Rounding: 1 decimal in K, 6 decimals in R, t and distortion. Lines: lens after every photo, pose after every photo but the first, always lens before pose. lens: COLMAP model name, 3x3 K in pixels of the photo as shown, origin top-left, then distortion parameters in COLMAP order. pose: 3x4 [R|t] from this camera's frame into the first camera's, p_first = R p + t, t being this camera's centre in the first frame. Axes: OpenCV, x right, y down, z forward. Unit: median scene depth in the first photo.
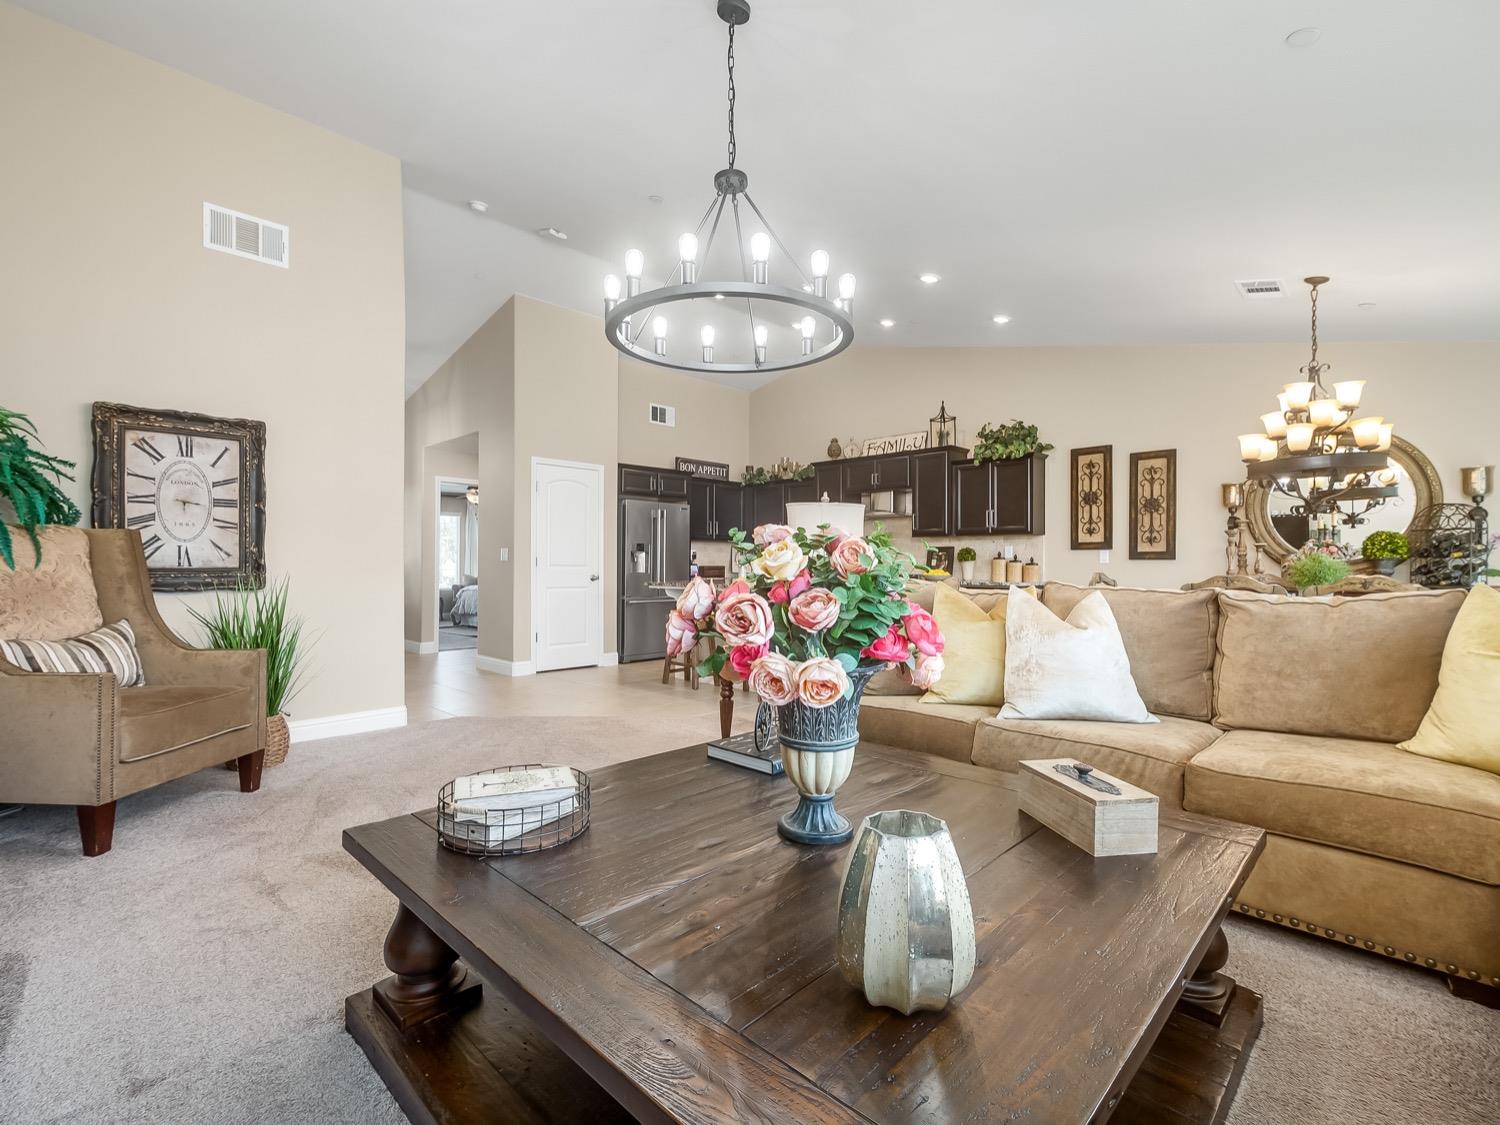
lens RADIAL K [[696.3, 0, 756.0], [0, 696.3, 561.2], [0, 0, 1]] dist [-0.010664, 0.000182]
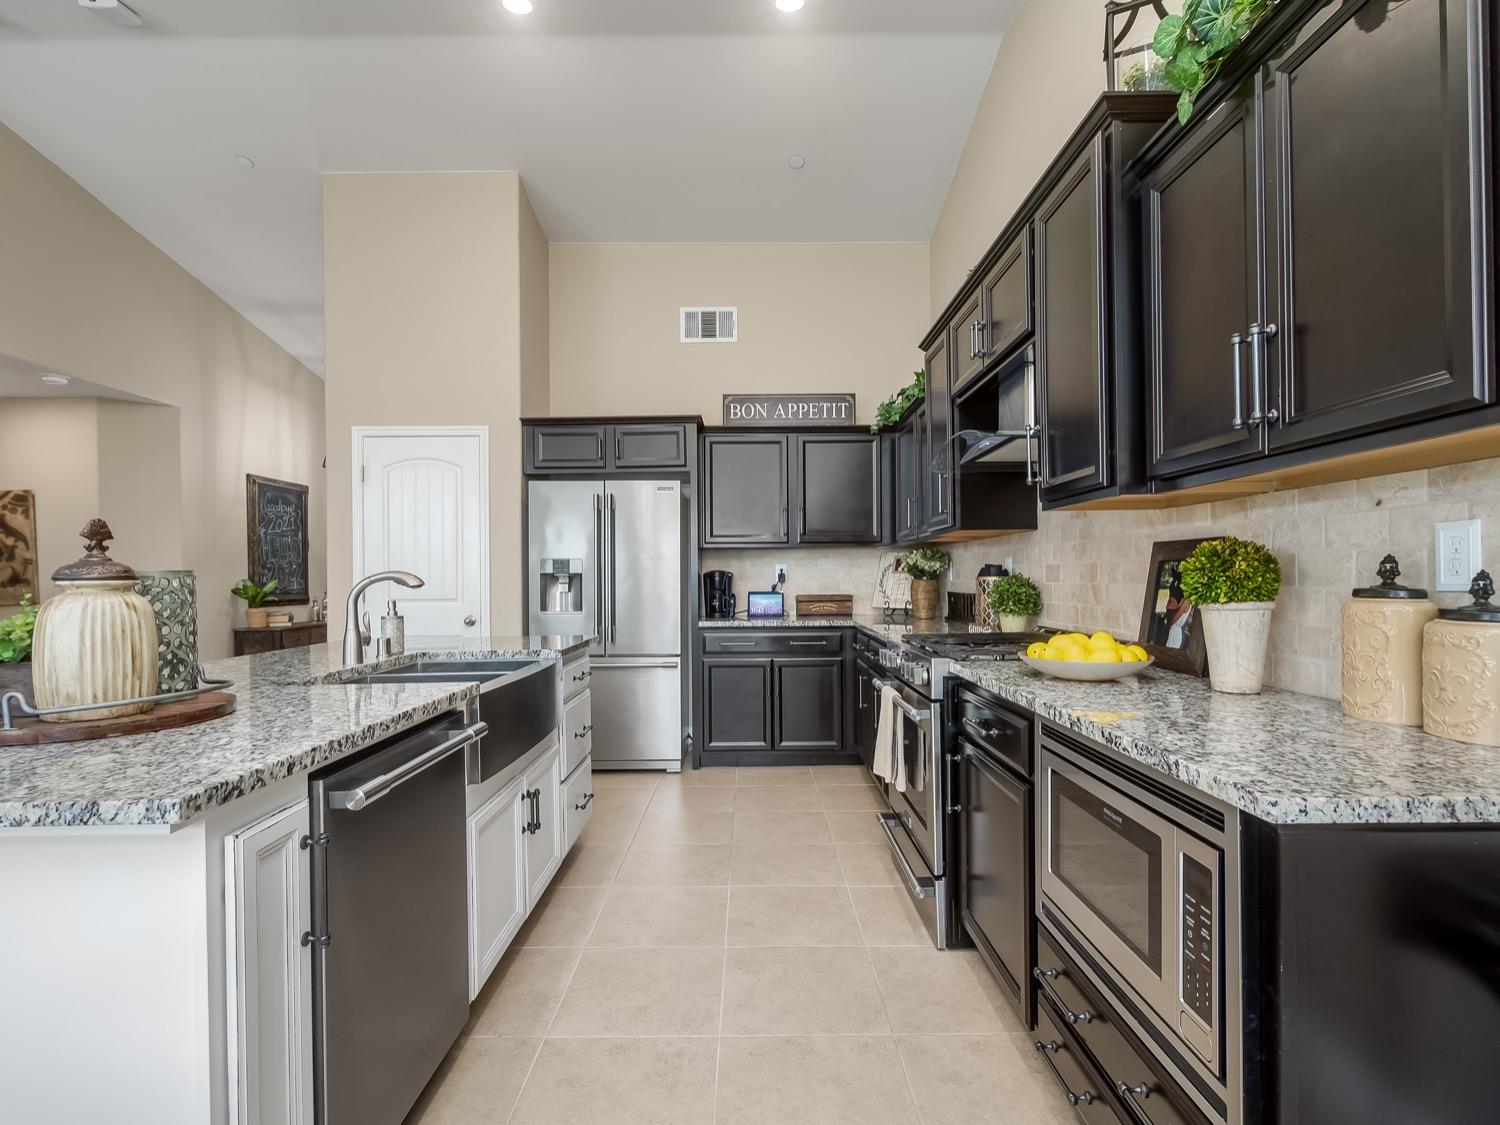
lens RADIAL K [[727.2, 0, 753.4], [0, 727.2, 574.1], [0, 0, 1]] dist [-0.003988, 0.000144]
pose [[0.697384, -0.012062, -0.716596, 0.378131], [0.016753, 0.999860, -0.000526, -0.011632], [0.716501, -0.011639, 0.697489, 0.768219]]
